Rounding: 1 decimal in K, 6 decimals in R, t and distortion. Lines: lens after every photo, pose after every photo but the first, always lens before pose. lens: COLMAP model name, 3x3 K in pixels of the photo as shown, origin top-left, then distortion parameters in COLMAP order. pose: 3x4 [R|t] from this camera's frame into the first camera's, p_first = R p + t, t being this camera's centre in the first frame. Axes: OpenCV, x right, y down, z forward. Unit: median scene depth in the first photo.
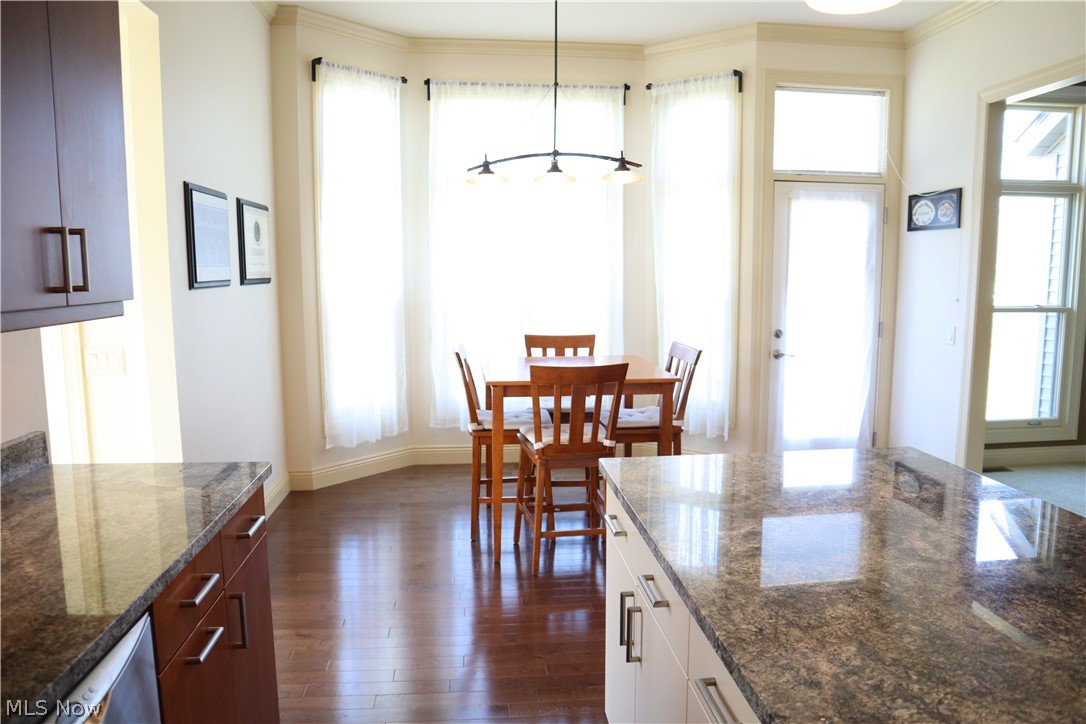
lens RADIAL K [[751.4, 0, 549.7], [0, 751.4, 358.7], [0, 0, 1]] dist [-0.107262, 0.045330]
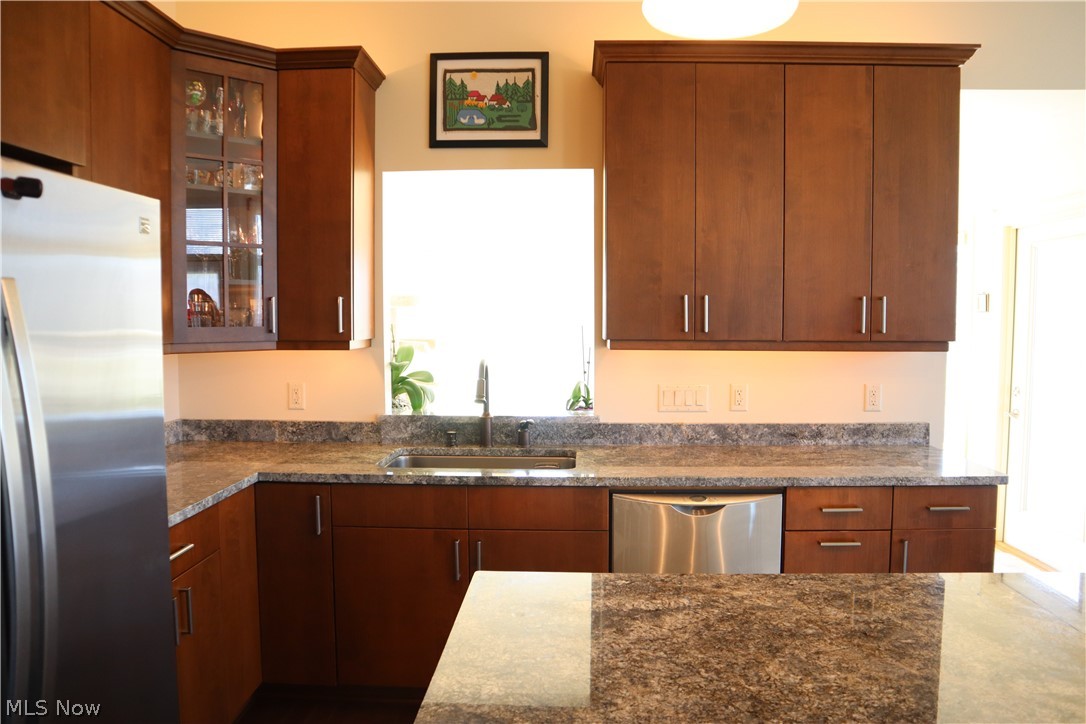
lens RADIAL K [[751.4, 0, 510.7], [0, 751.4, 351.9], [0, 0, 1]] dist [-0.107262, 0.045330]
pose [[-0.182245, 0.050446, -0.981958, 0.418902], [-0.118701, 0.990250, 0.072902, -0.024997], [0.976062, 0.129846, -0.174480, 0.163907]]
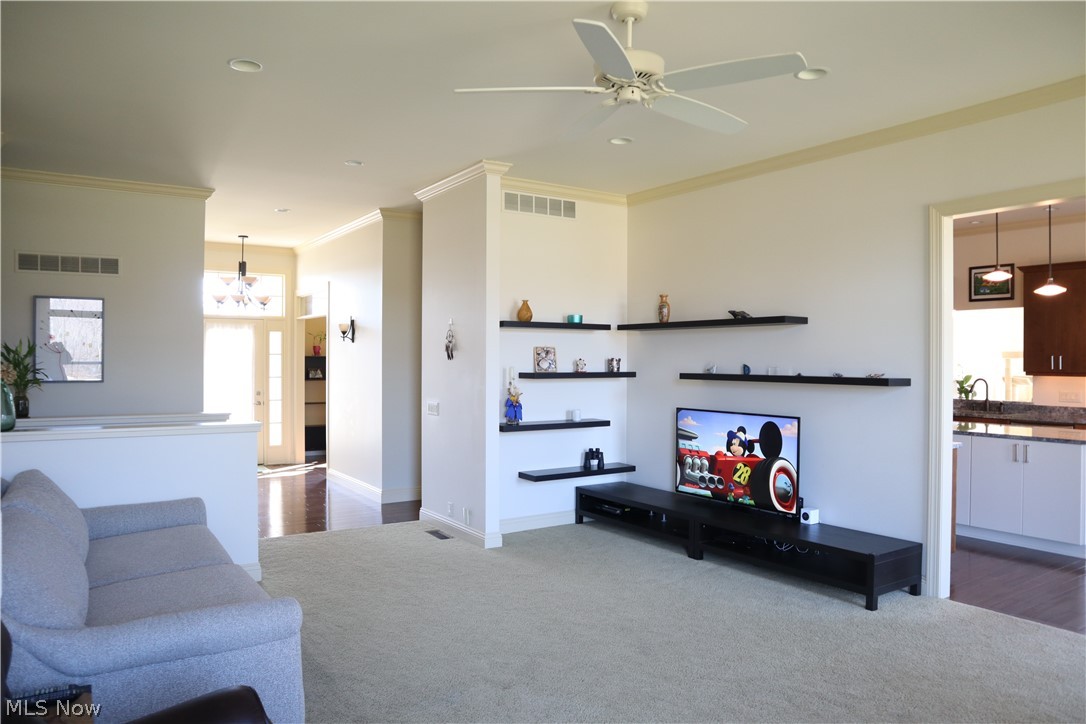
lens RADIAL K [[757.2, 0, 538.8], [0, 757.2, 363.6], [0, 0, 1]] dist [-0.072089, 0.025063]
pose [[-0.901142, 0.001052, -0.433524, 1.604159], [-0.054433, 0.991809, 0.115553, -0.161562], [0.430094, 0.127728, -0.893703, 1.228333]]
